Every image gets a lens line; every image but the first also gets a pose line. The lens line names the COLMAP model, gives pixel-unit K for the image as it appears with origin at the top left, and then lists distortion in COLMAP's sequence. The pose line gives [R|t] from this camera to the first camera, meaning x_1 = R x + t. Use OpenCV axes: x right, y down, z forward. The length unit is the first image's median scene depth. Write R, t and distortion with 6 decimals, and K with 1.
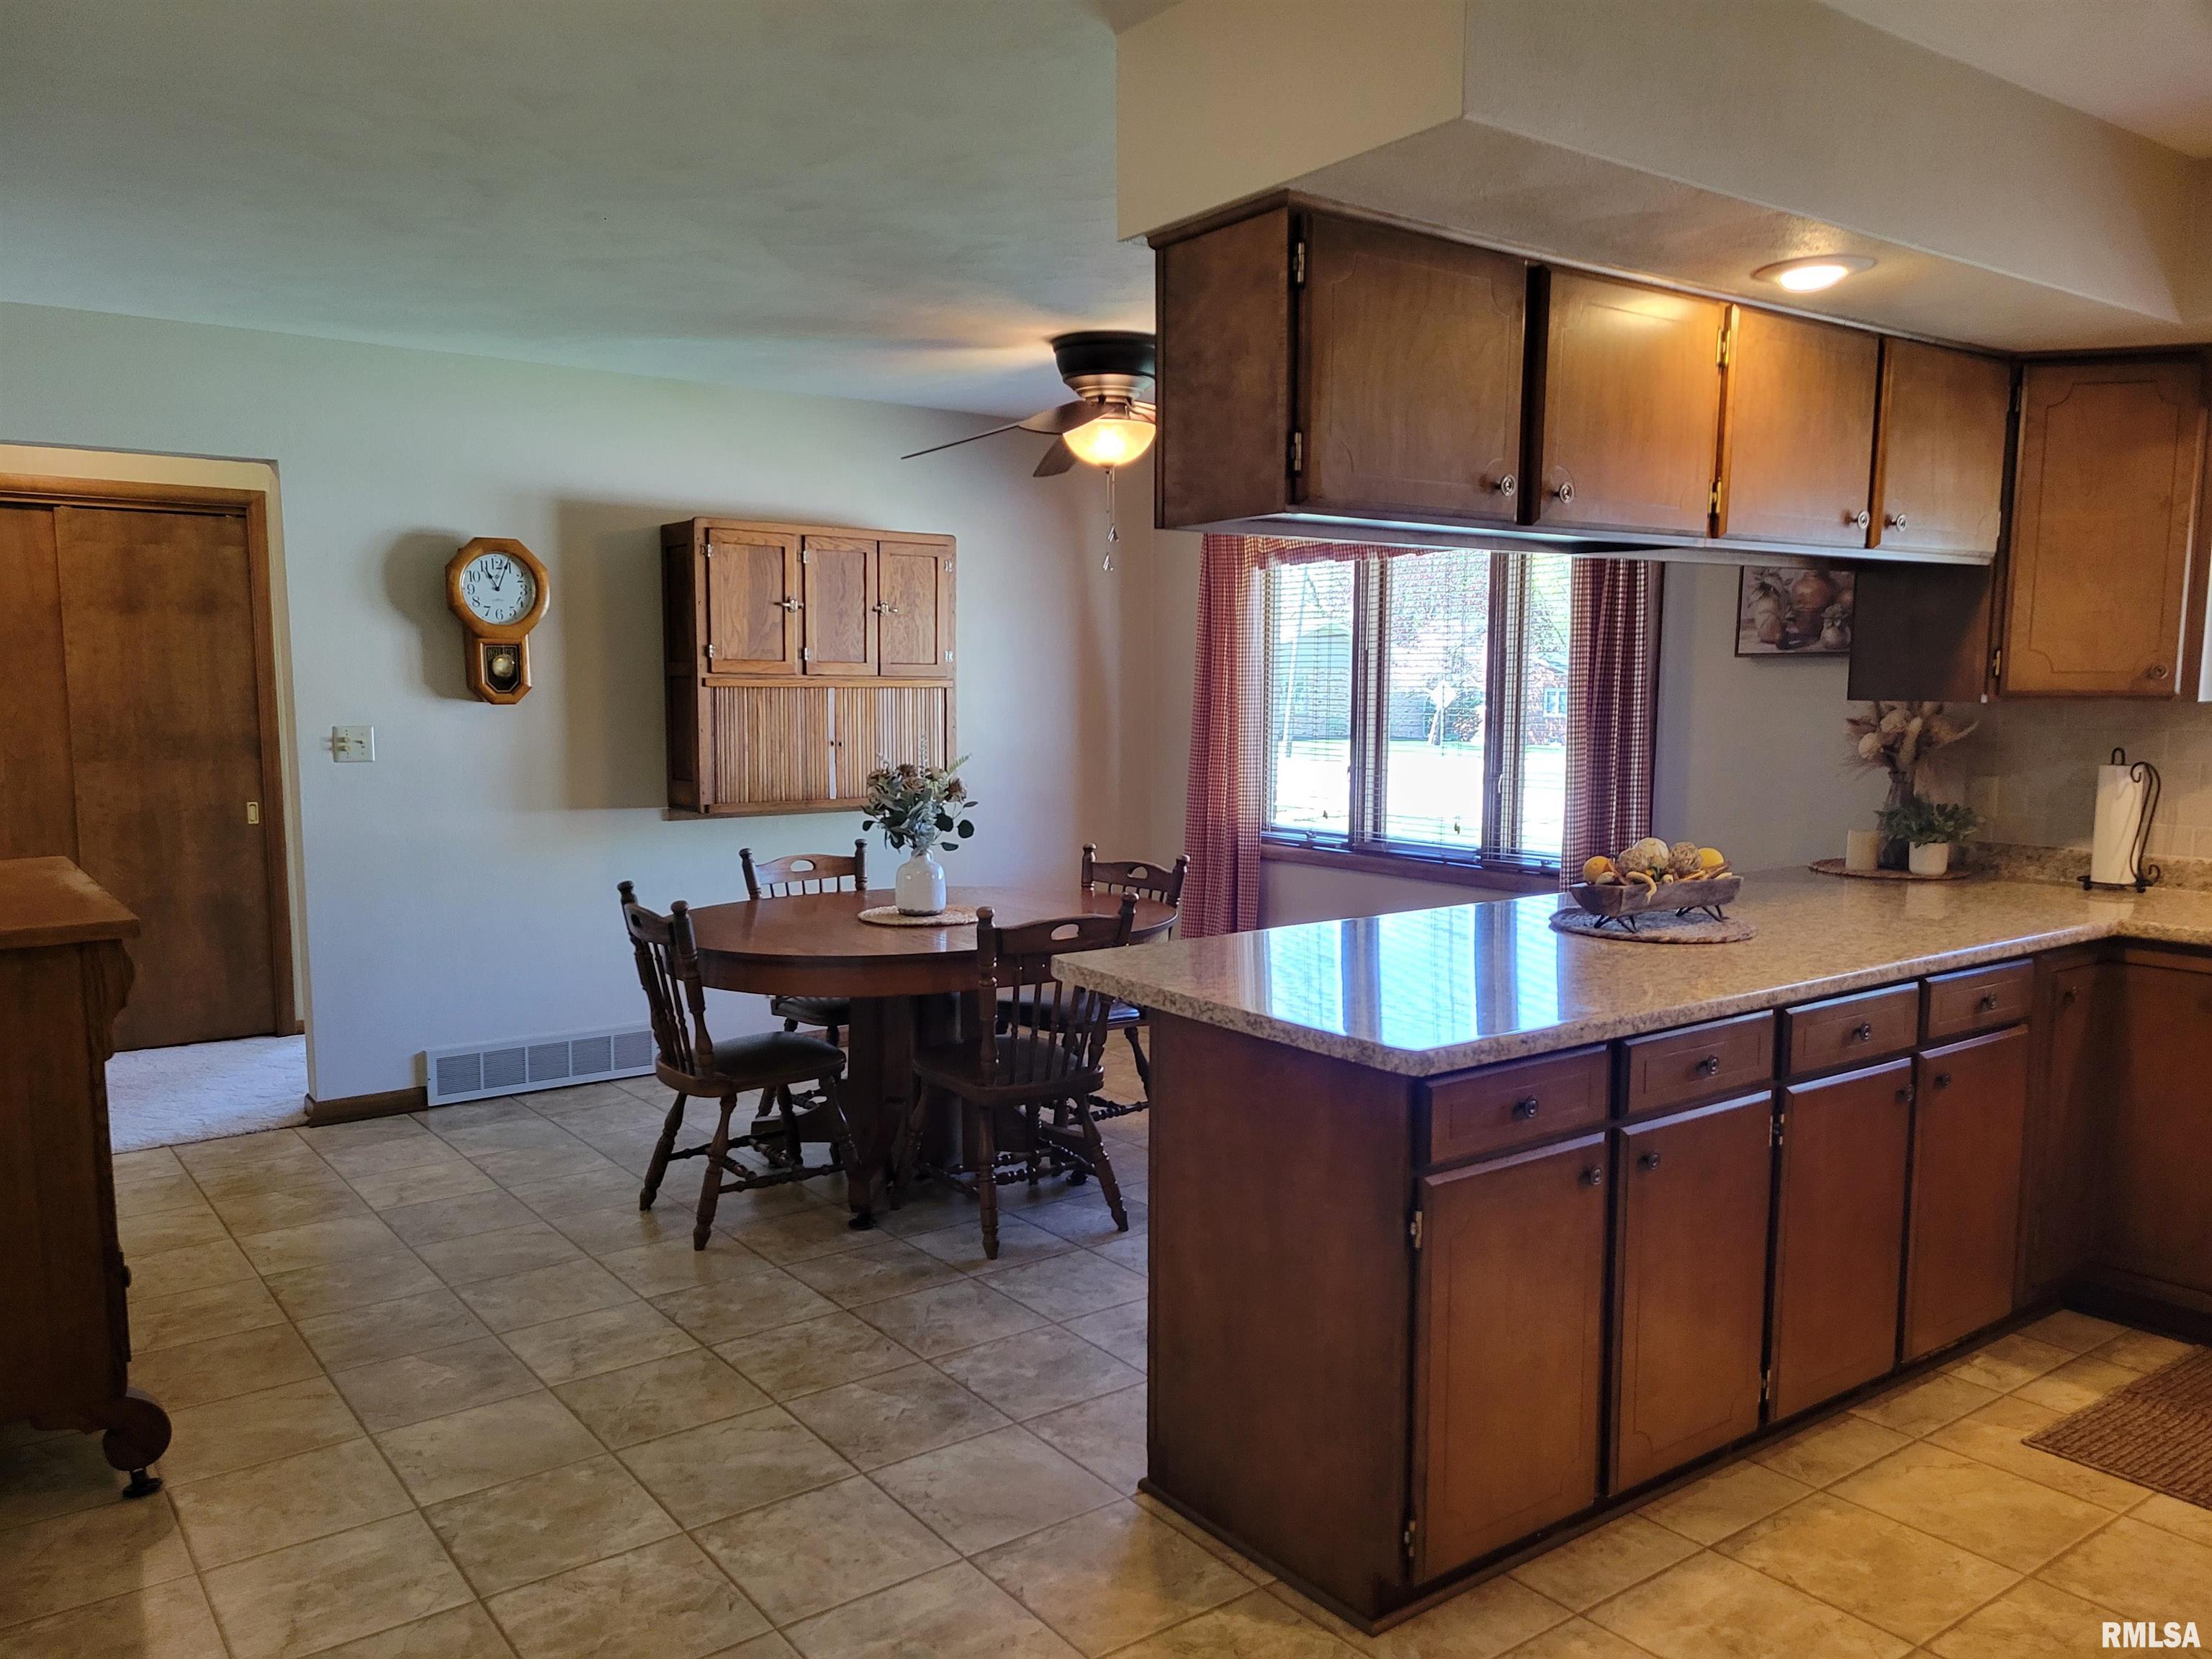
lens RADIAL K [[1639.6, 0, 1070.3], [0, 1639.6, 874.8], [0, 0, 1]] dist [0.067073, -0.046366]
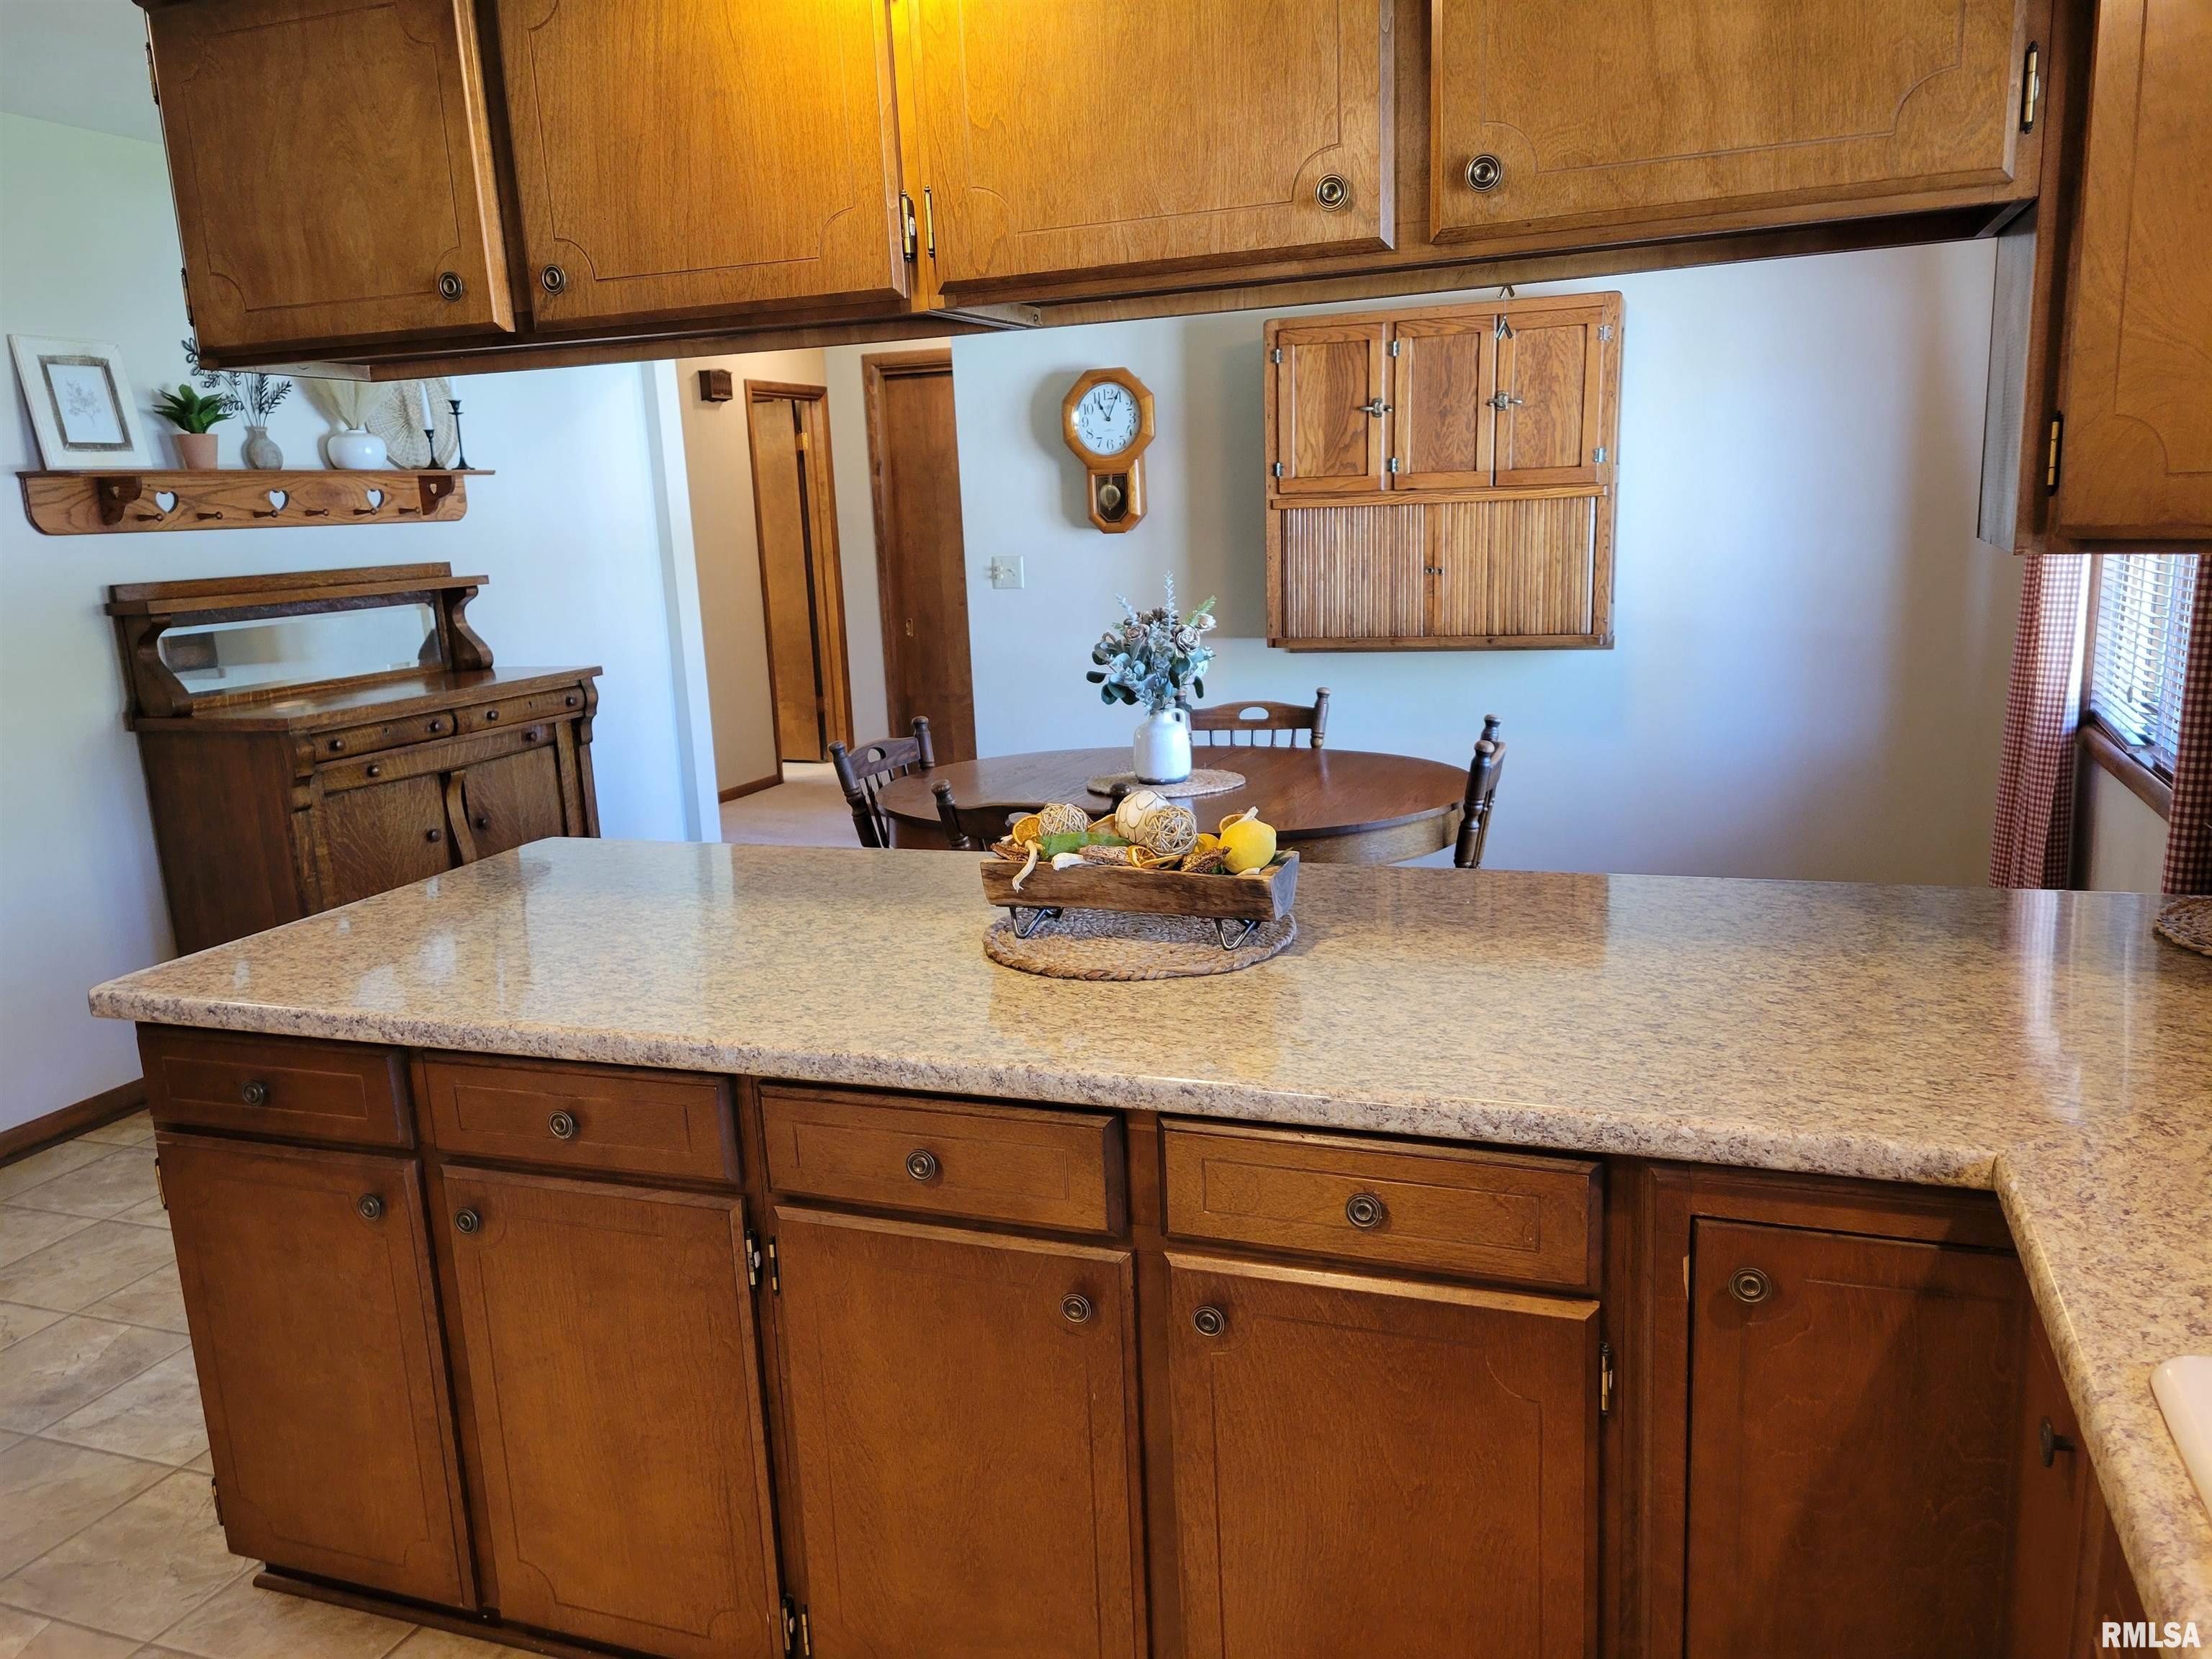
lens RADIAL K [[1639.6, 0, 1100.1], [0, 1639.6, 872.7], [0, 0, 1]] dist [0.067073, -0.046366]
pose [[0.537893, 0.166235, -0.826461, 0.539794], [-0.054259, 0.985159, 0.162841, -0.060579], [0.841265, -0.042748, 0.538930, 0.425004]]
